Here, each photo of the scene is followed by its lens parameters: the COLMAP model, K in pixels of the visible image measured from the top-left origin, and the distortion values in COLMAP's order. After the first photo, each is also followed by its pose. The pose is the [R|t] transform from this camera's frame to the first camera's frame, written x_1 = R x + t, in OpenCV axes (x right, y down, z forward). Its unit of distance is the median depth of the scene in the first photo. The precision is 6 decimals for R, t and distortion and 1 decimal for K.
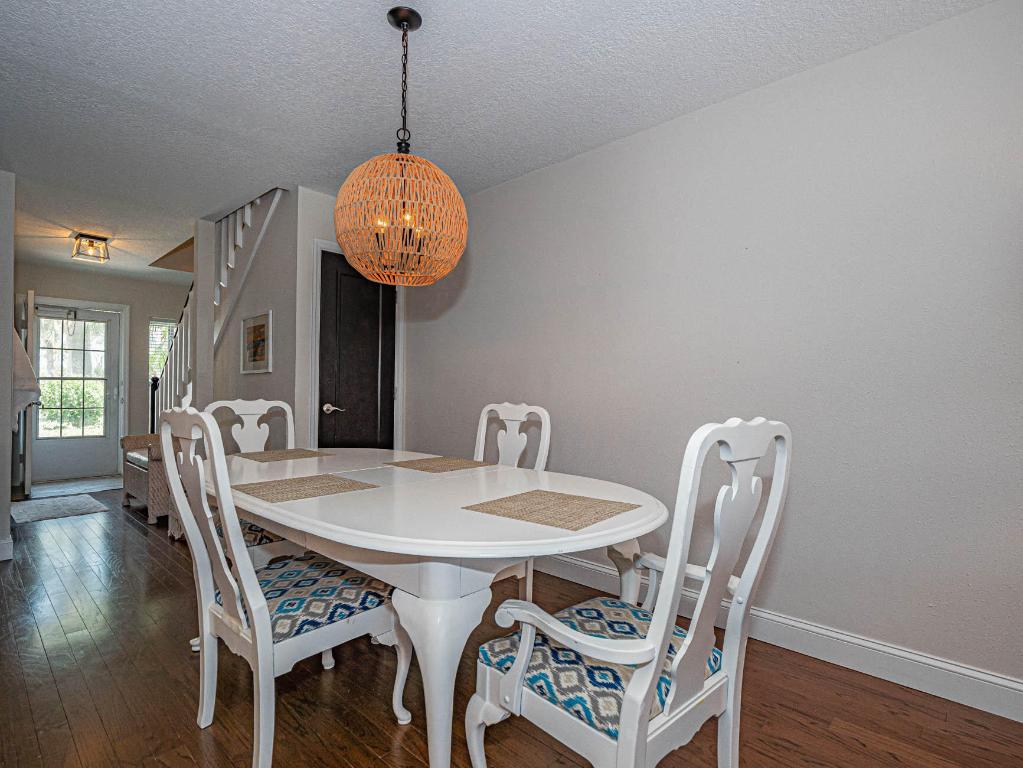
lens RADIAL K [[542.1, 0, 519.9], [0, 542.1, 382.4], [0, 0, 1]] dist [-0.010748, 0.002159]
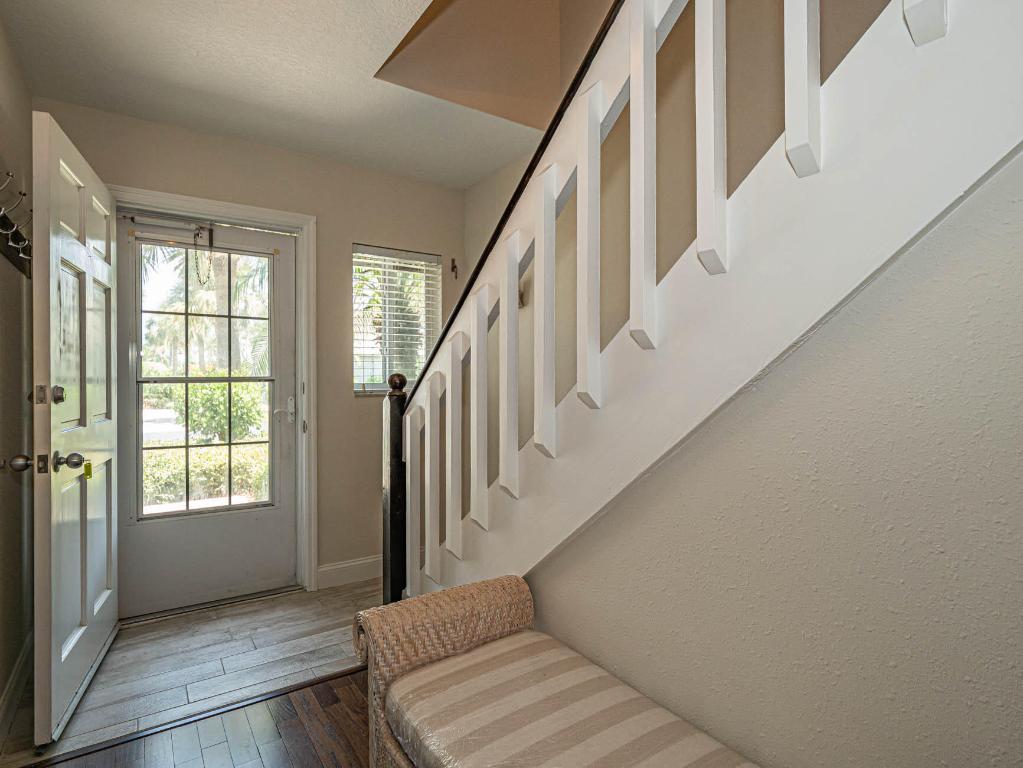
lens RADIAL K [[542.1, 0, 504.8], [0, 542.1, 384.7], [0, 0, 1]] dist [-0.010748, 0.002159]
pose [[0.977899, -0.007115, -0.208957, -0.477962], [0.010426, 0.999837, 0.014747, -0.006753], [0.208818, -0.016599, 0.977814, 0.590604]]
